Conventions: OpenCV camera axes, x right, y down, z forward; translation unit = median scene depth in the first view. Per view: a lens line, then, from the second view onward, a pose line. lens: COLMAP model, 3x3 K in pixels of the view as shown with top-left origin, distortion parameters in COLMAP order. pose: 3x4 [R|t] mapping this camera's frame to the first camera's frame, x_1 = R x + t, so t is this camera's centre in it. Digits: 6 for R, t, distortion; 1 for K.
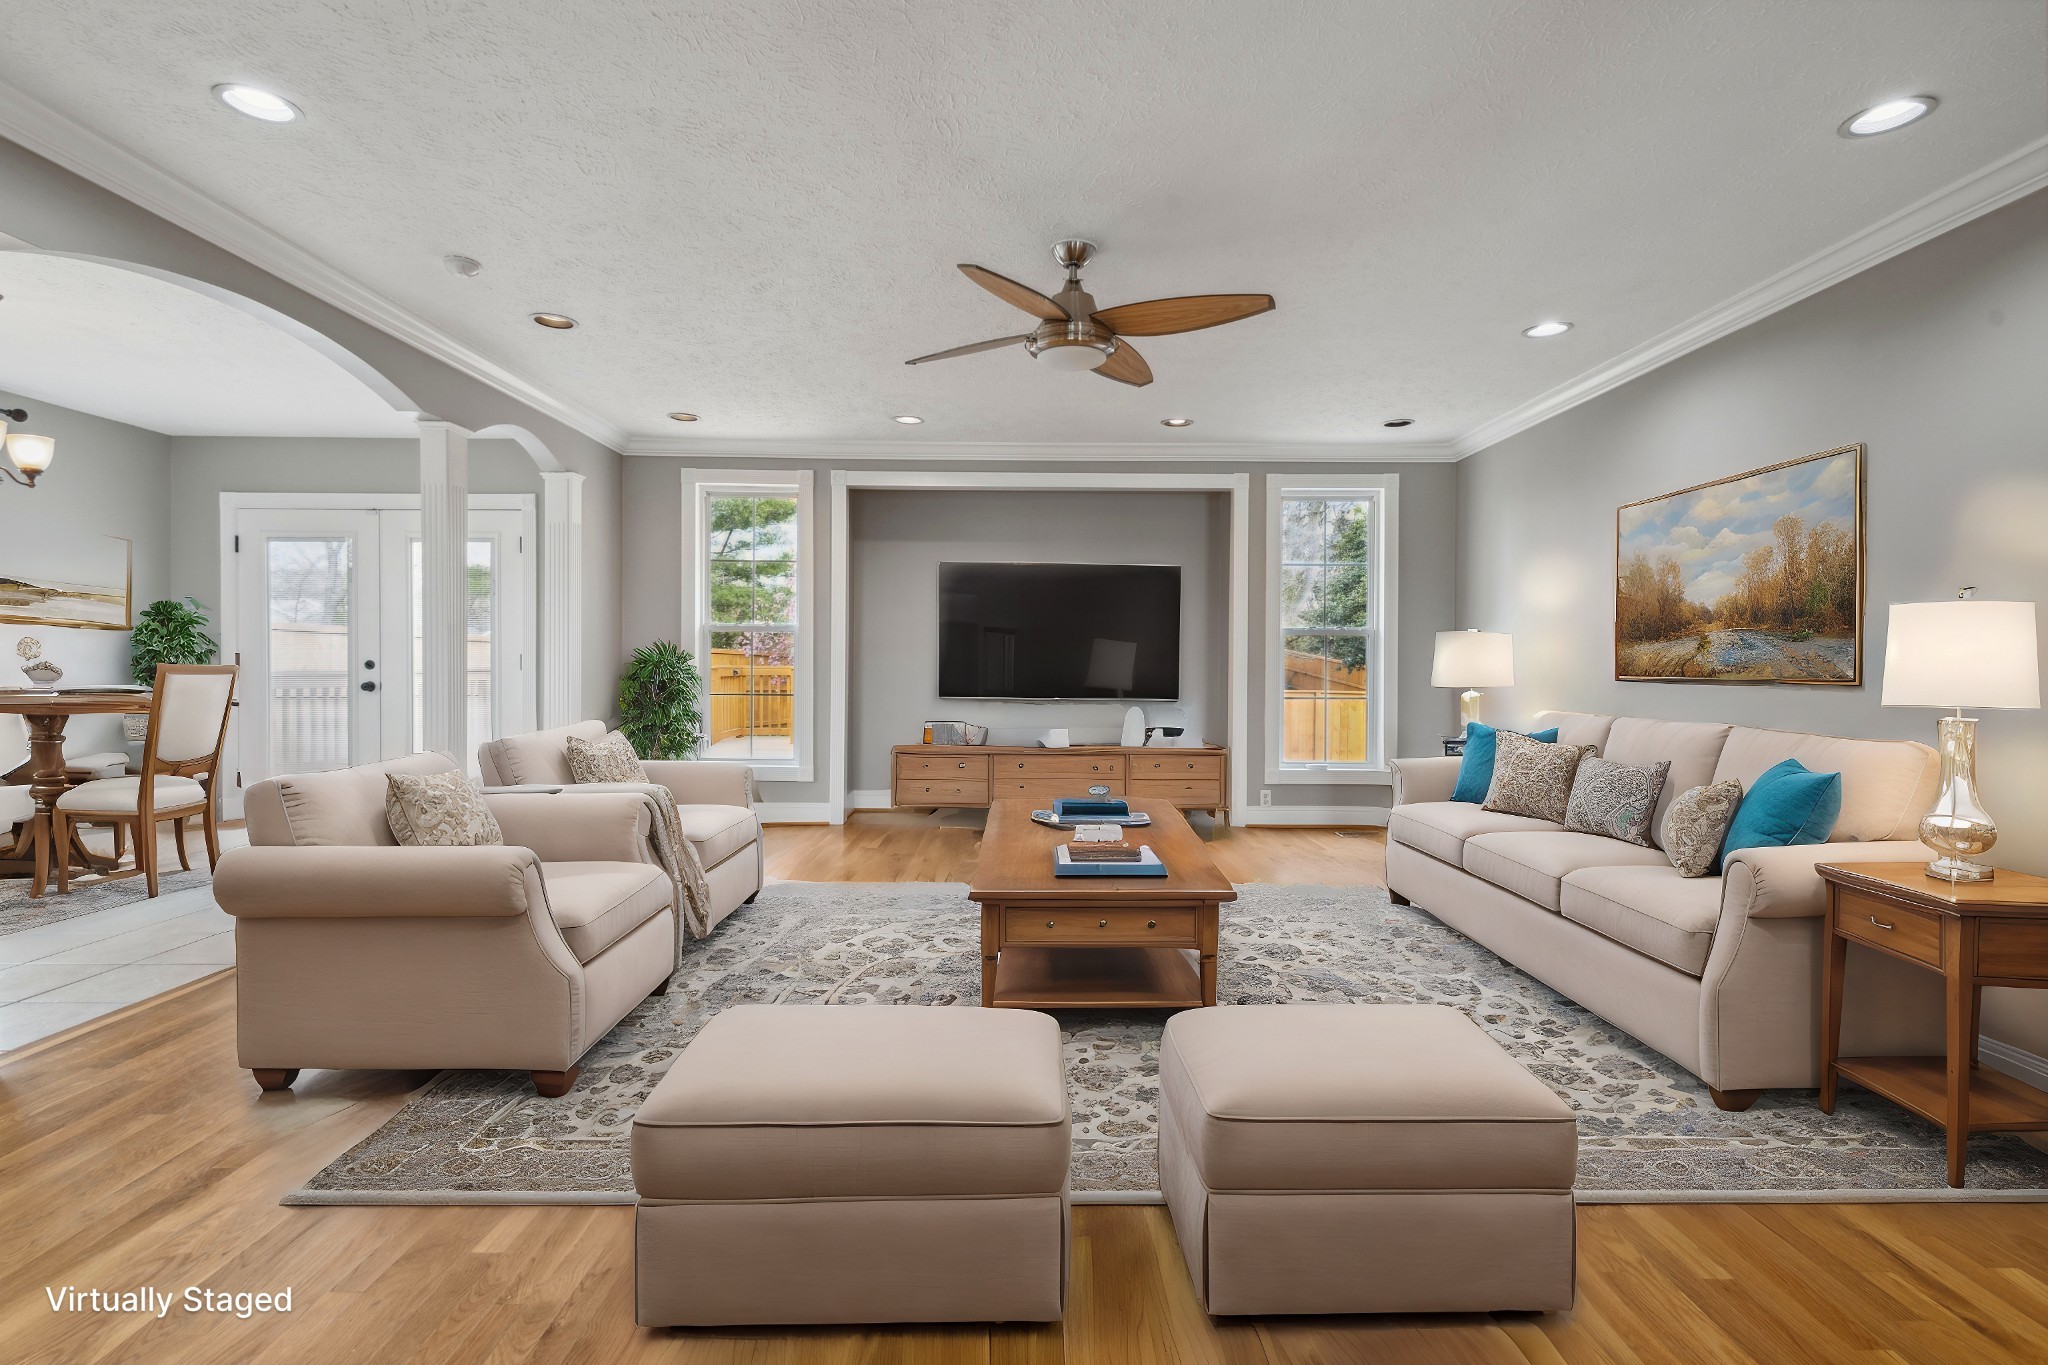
lens RADIAL K [[949.5, 0, 1017.3], [0, 949.5, 682.9], [0, 0, 1]] dist [0.001611, -0.000195]
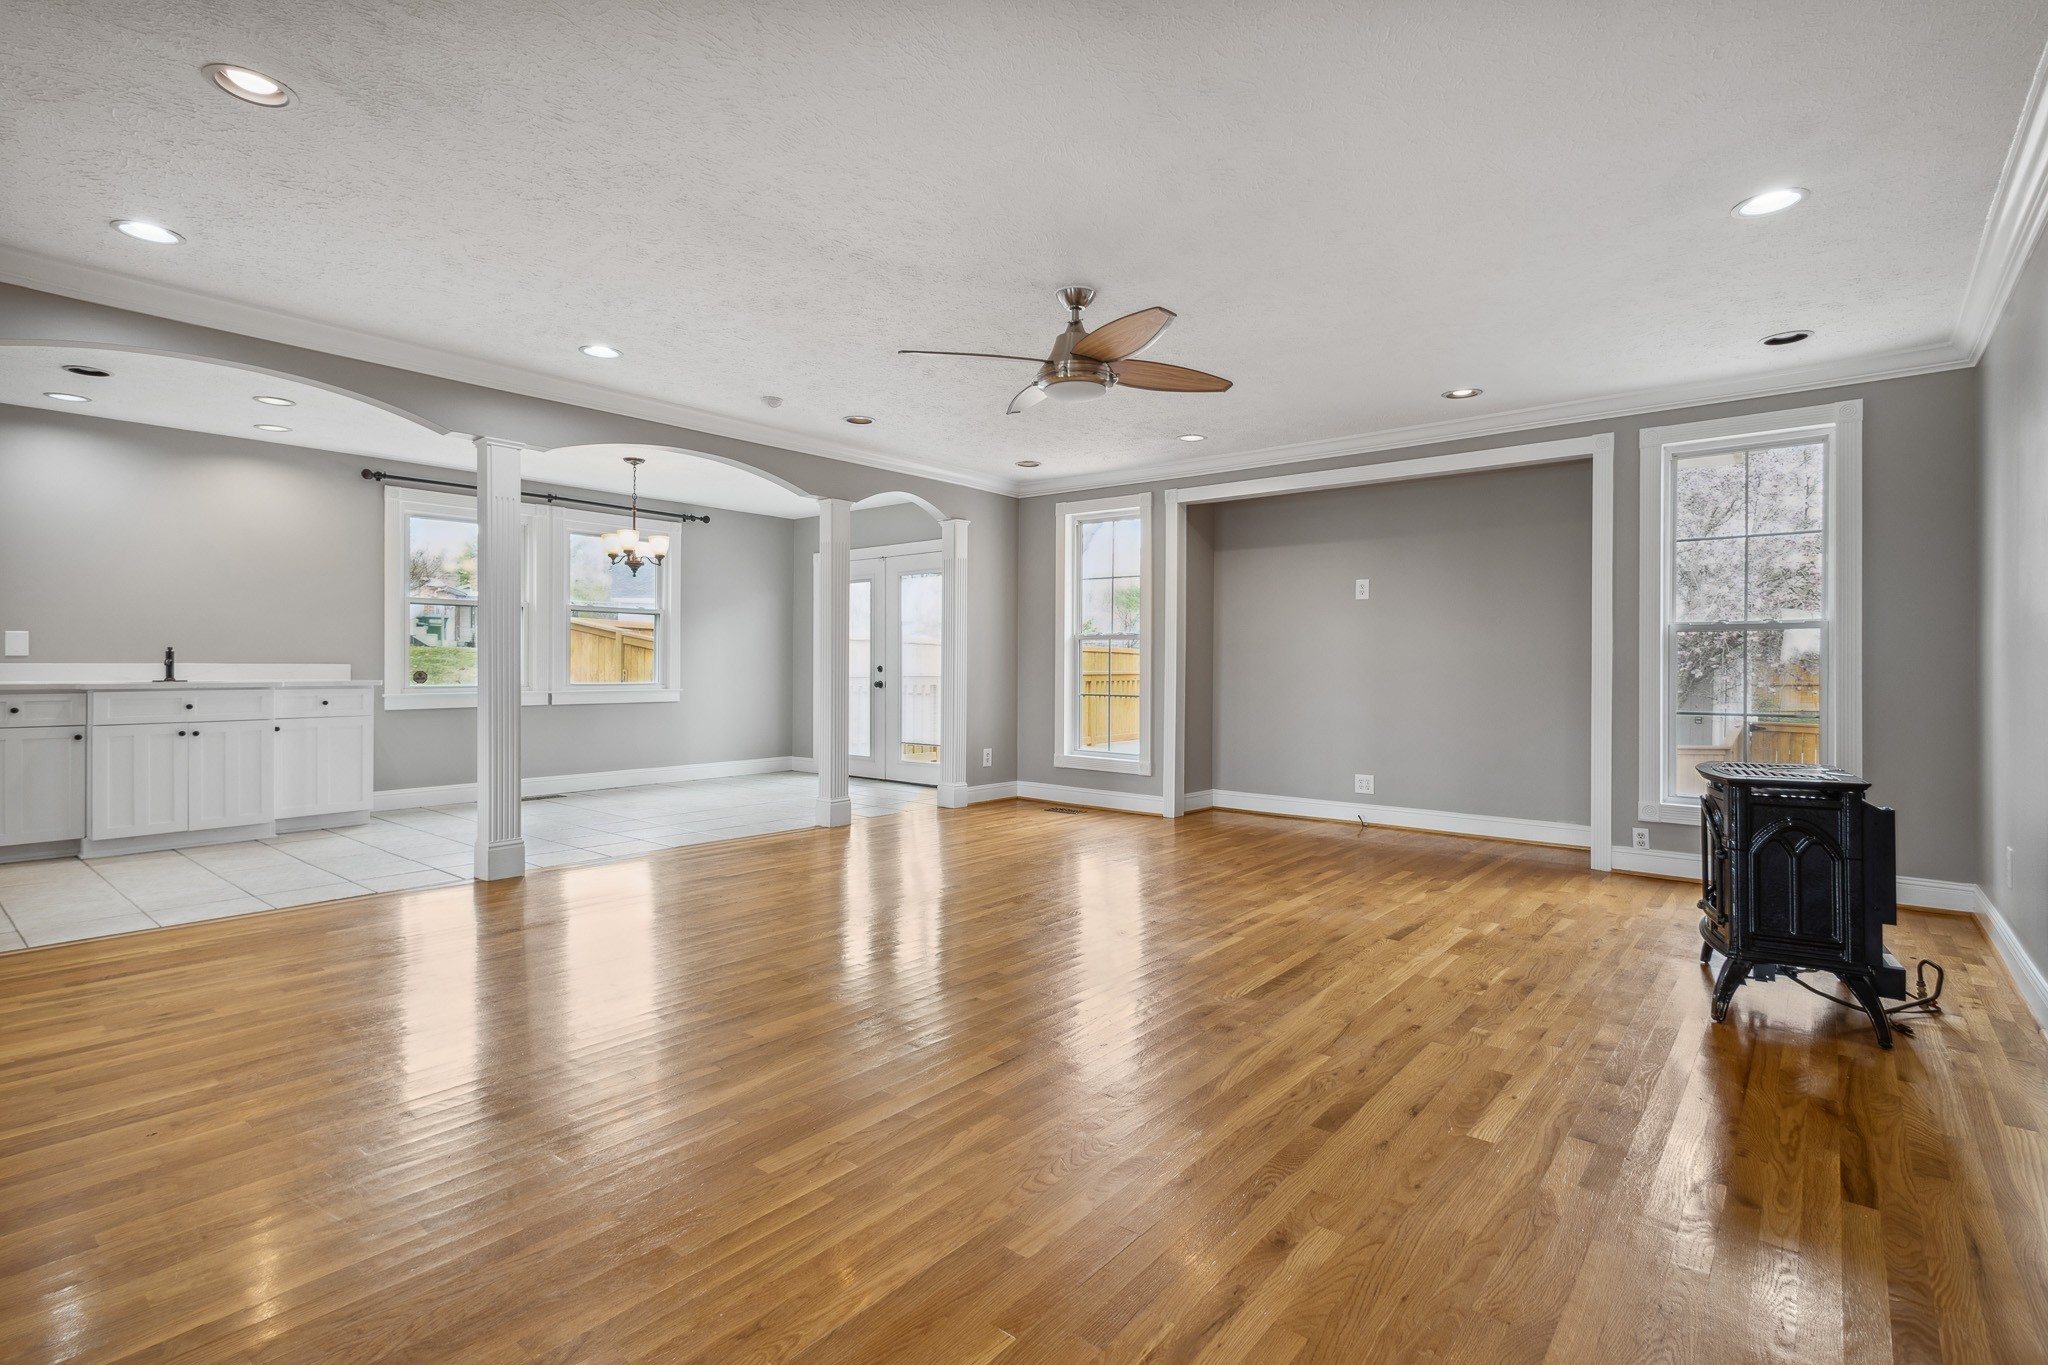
lens RADIAL K [[949.5, 0, 1014.3], [0, 949.5, 667.6], [0, 0, 1]] dist [0.001611, -0.000195]
pose [[0.769527, -0.000734, -0.638614, 0.367399], [-0.013037, 0.999773, -0.016858, -0.000491], [0.638481, 0.021298, 0.769343, 0.057434]]
